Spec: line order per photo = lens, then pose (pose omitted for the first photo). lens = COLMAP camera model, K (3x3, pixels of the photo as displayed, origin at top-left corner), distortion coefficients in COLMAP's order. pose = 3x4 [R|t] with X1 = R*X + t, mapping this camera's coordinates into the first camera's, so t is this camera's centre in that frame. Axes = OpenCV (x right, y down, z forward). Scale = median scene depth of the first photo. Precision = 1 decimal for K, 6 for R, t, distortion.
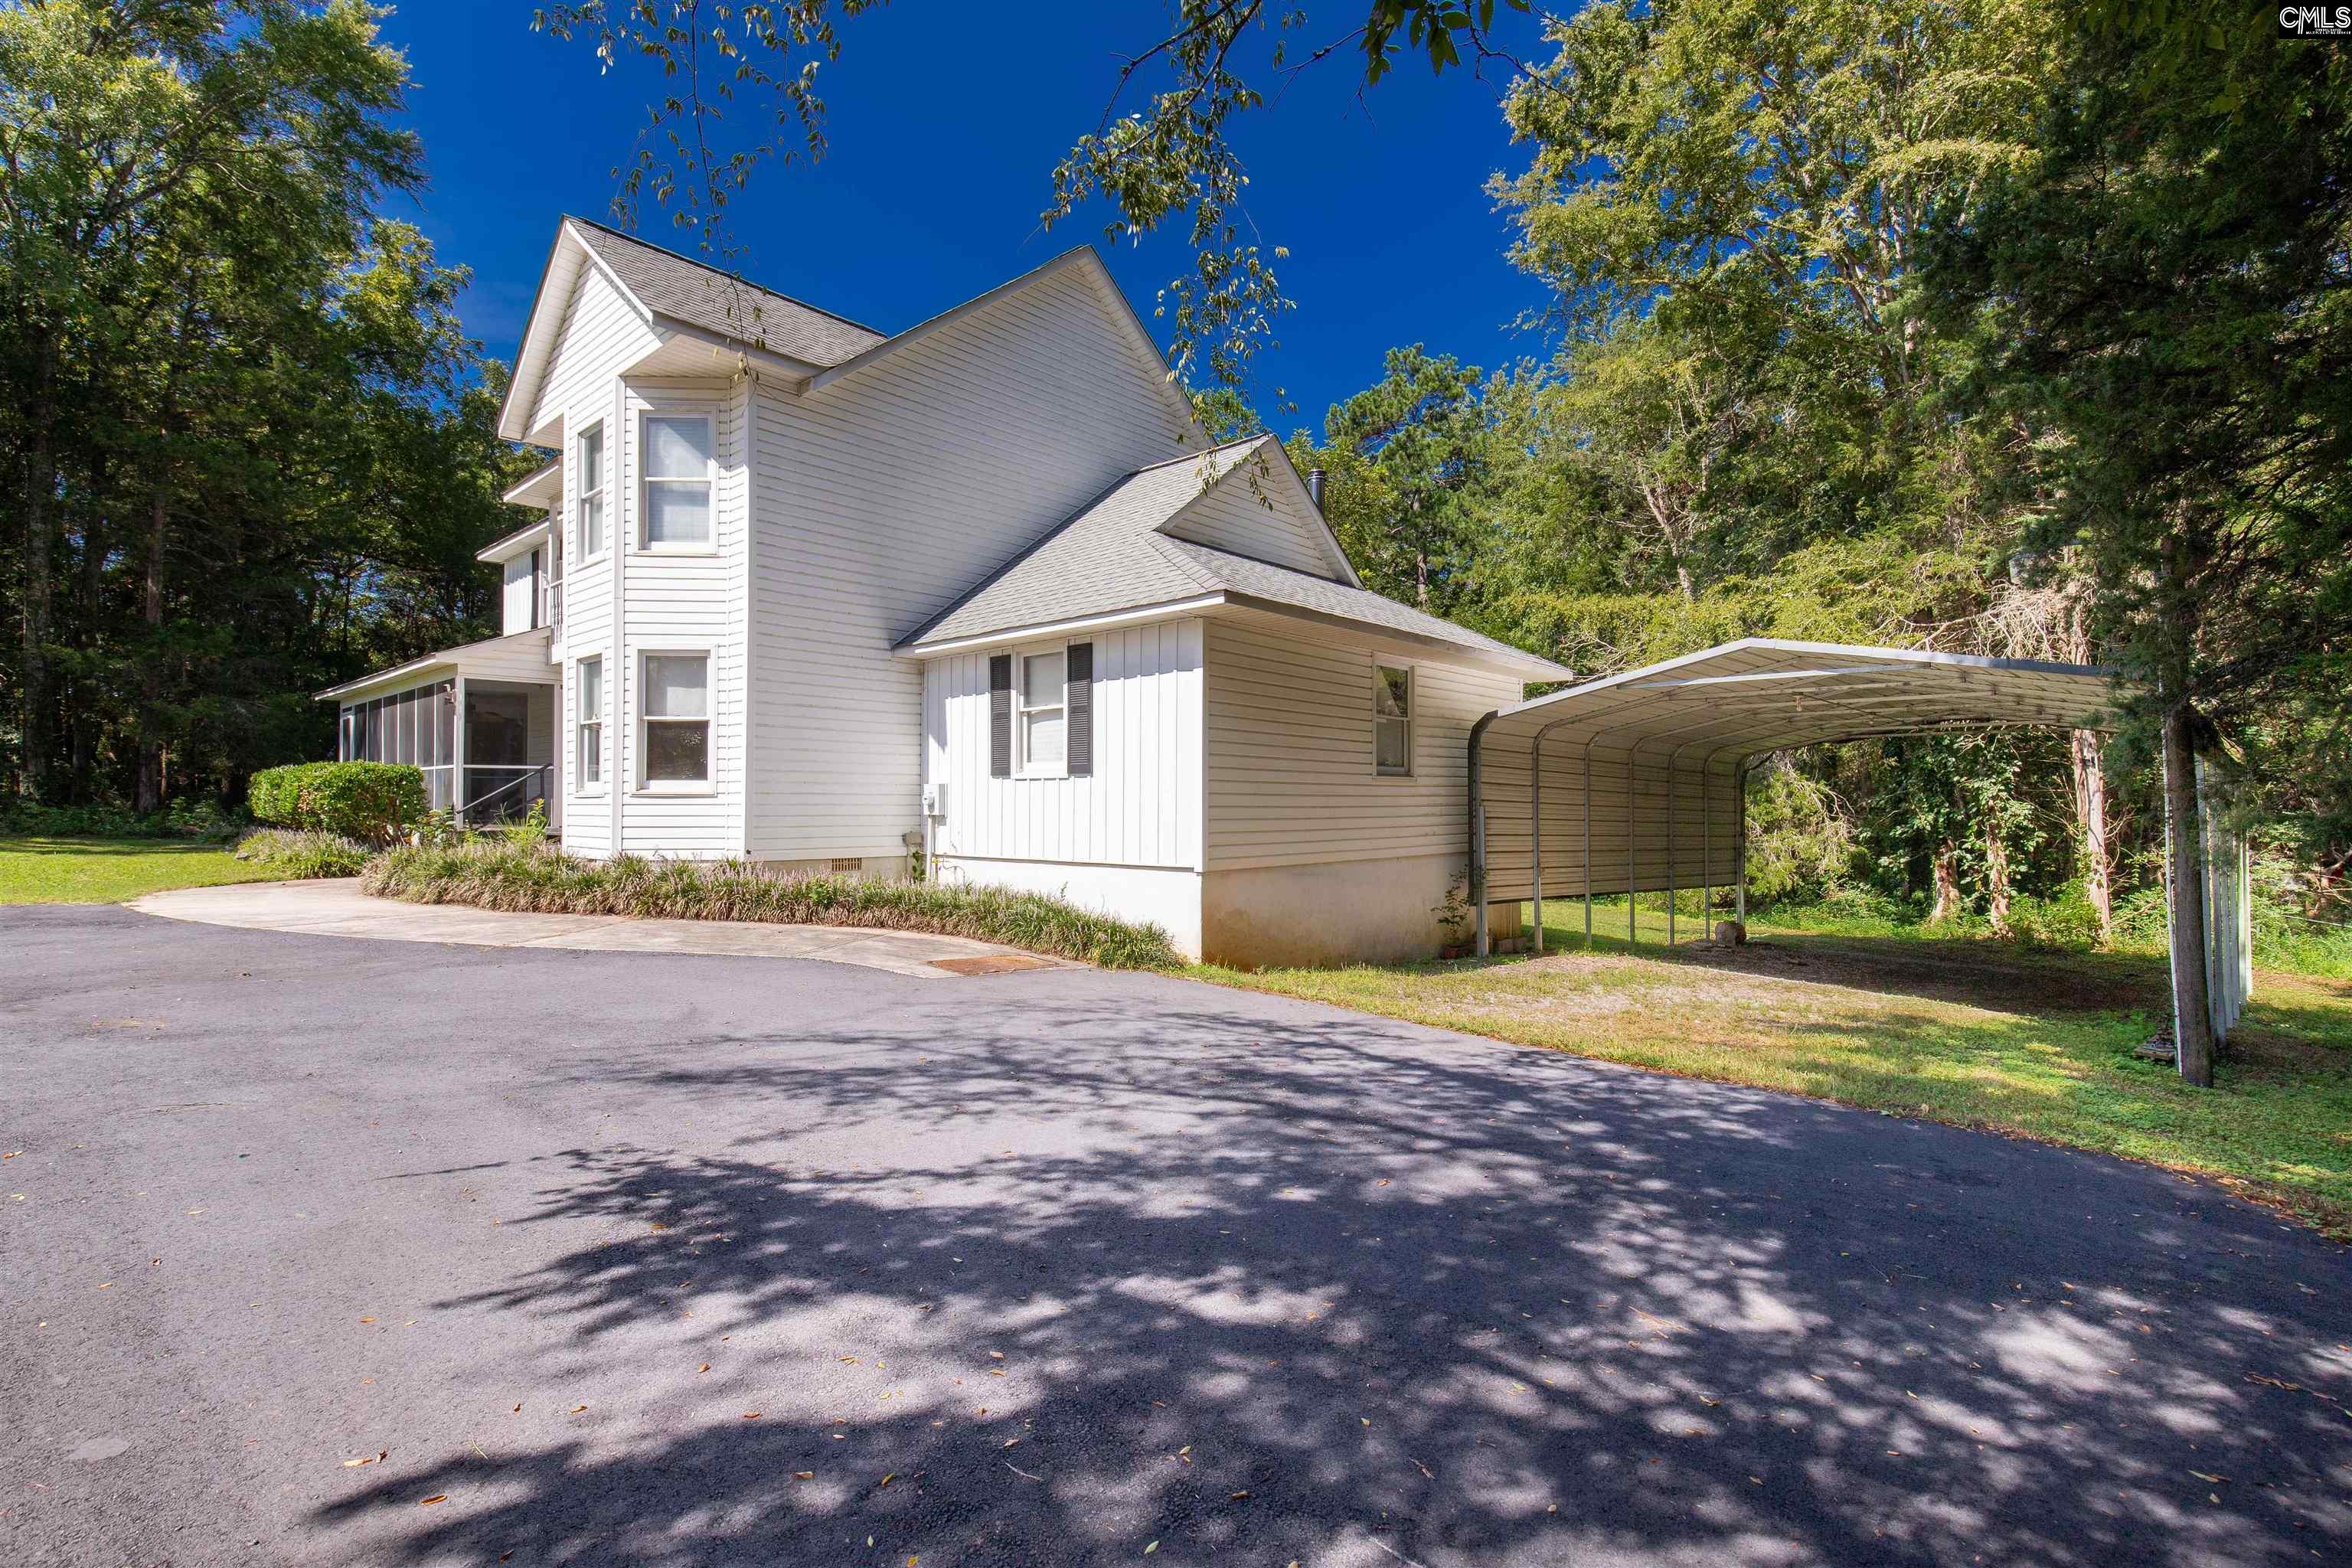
lens RADIAL K [[1091.7, 0, 1169.5], [0, 1091.7, 764.2], [0, 0, 1]] dist [-0.001183, -0.000690]
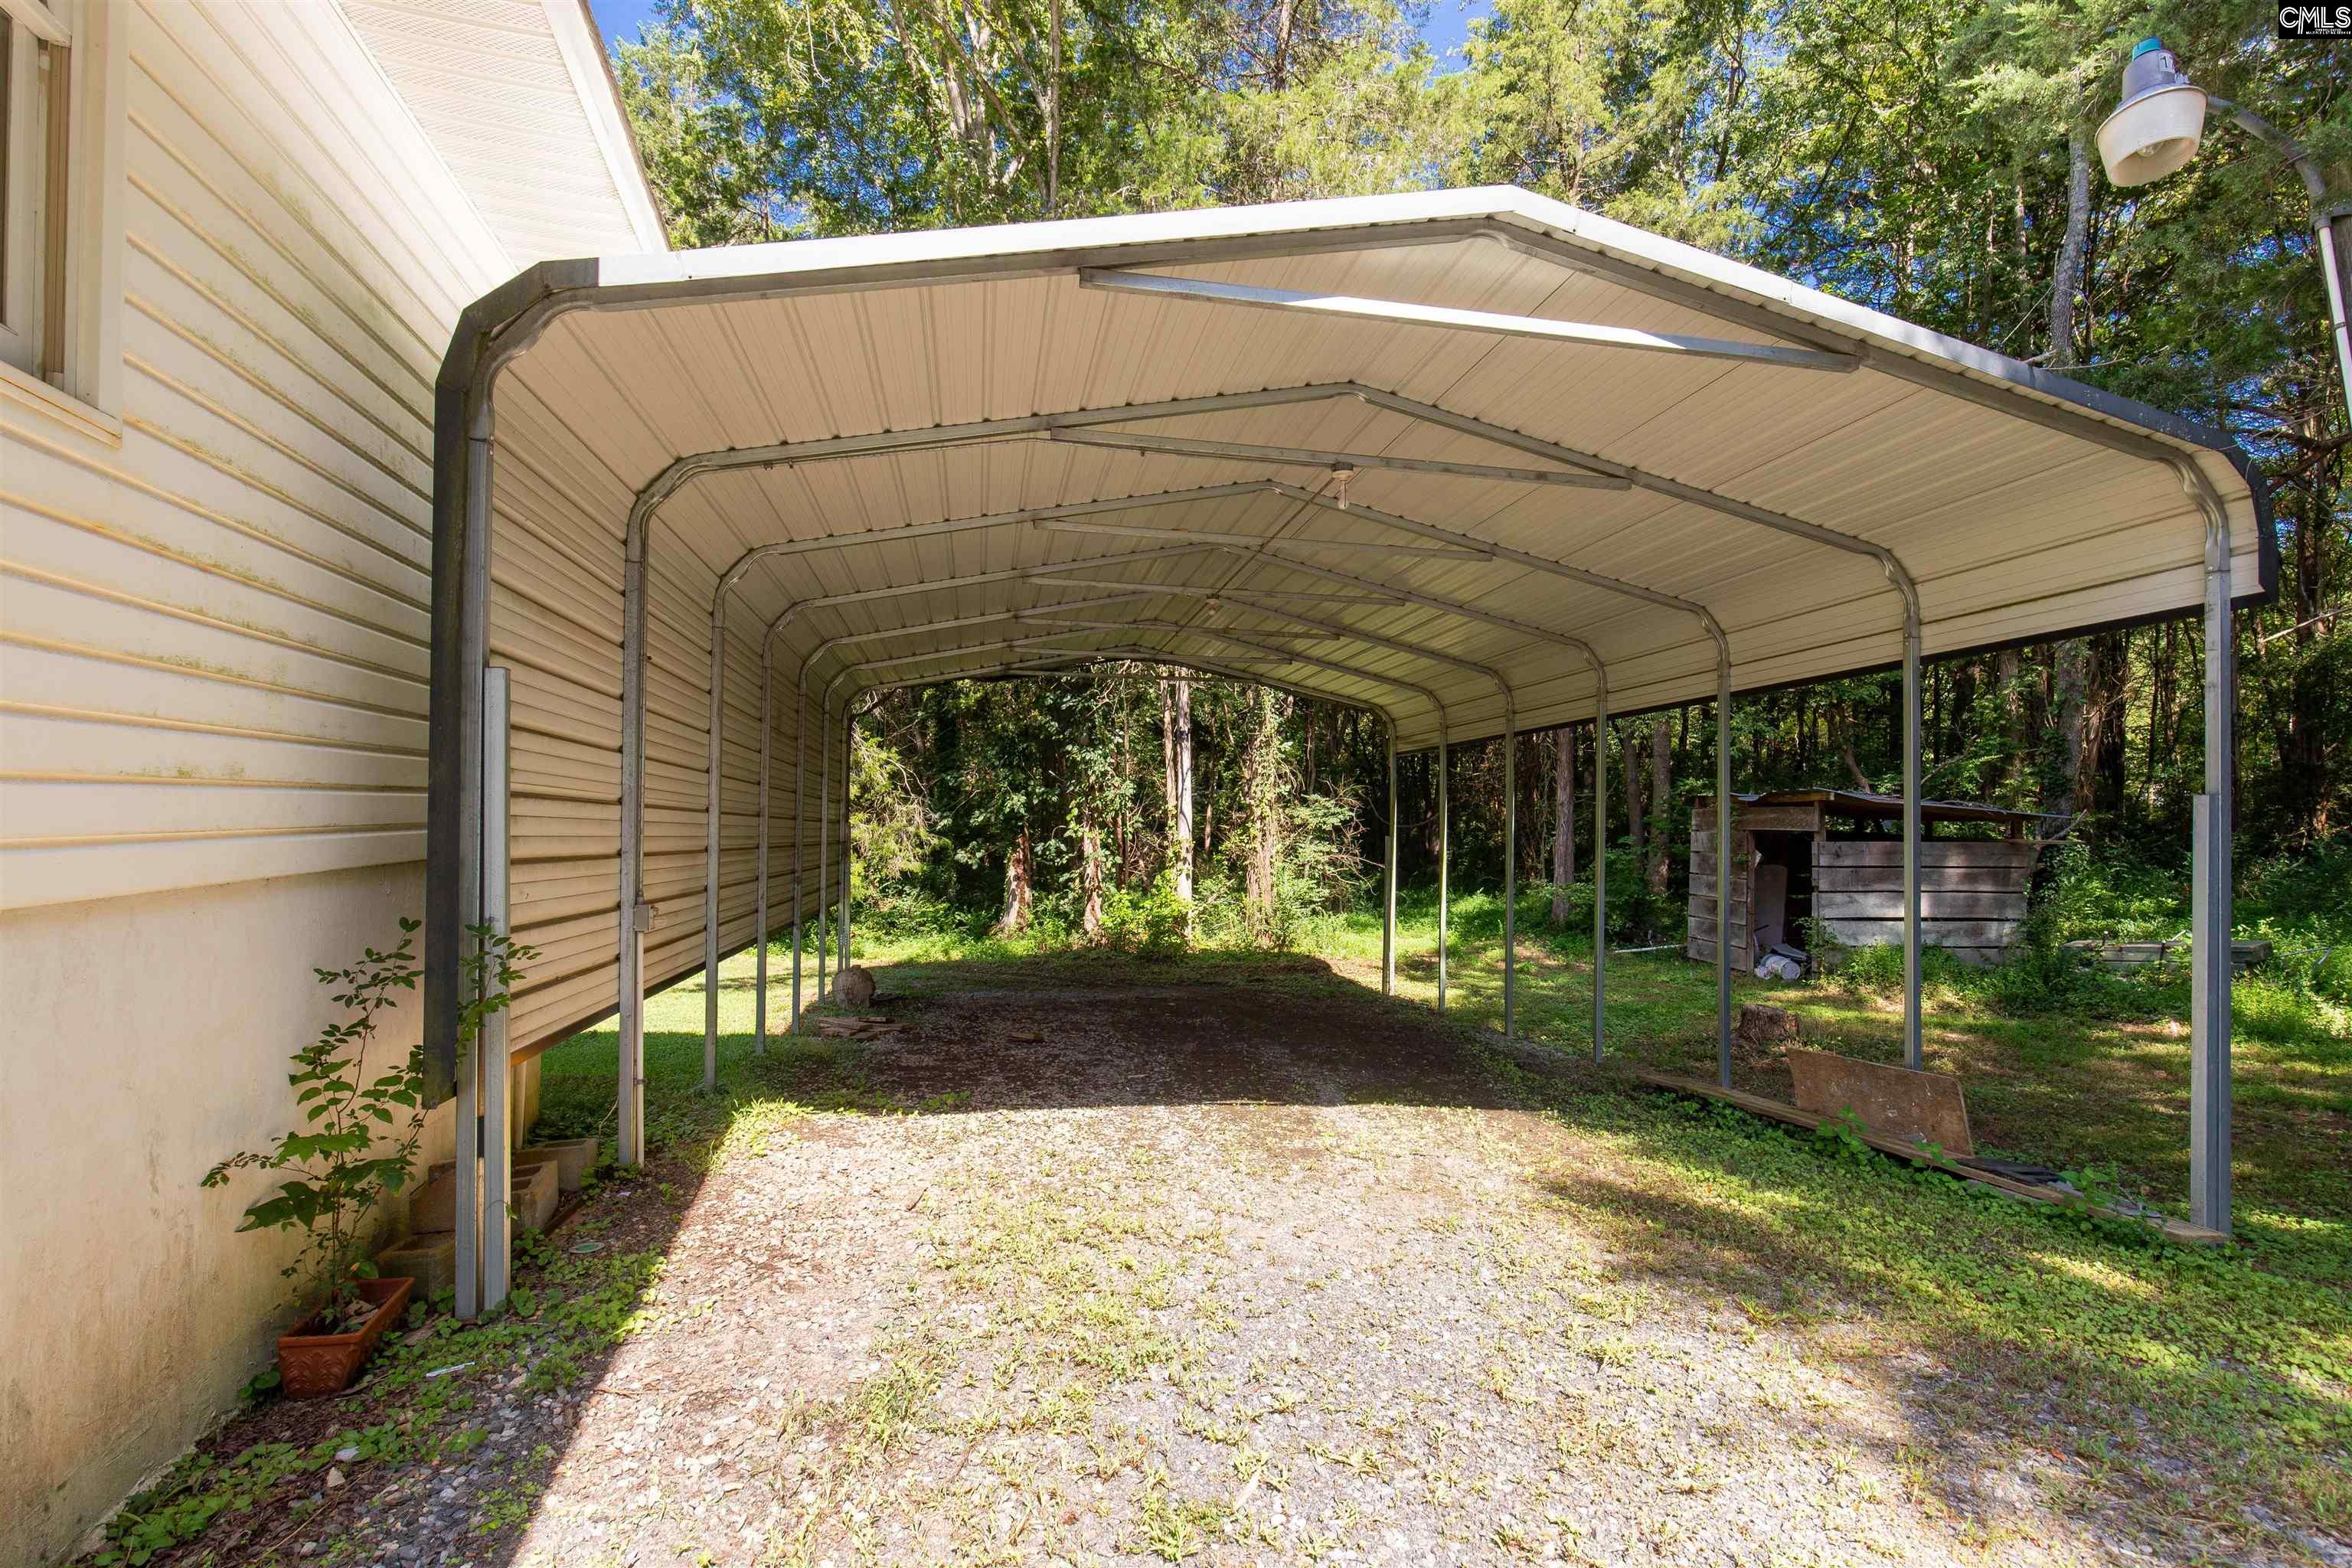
lens RADIAL K [[1067.1, 0, 1168.9], [0, 1067.1, 801.5], [0, 0, 1]] dist [-0.000721, -0.000155]
pose [[0.541404, 0.014967, 0.840630, 0.119706], [-0.039908, 0.999172, 0.007913, 0.042614], [-0.839815, -0.037832, 0.541553, 0.522316]]
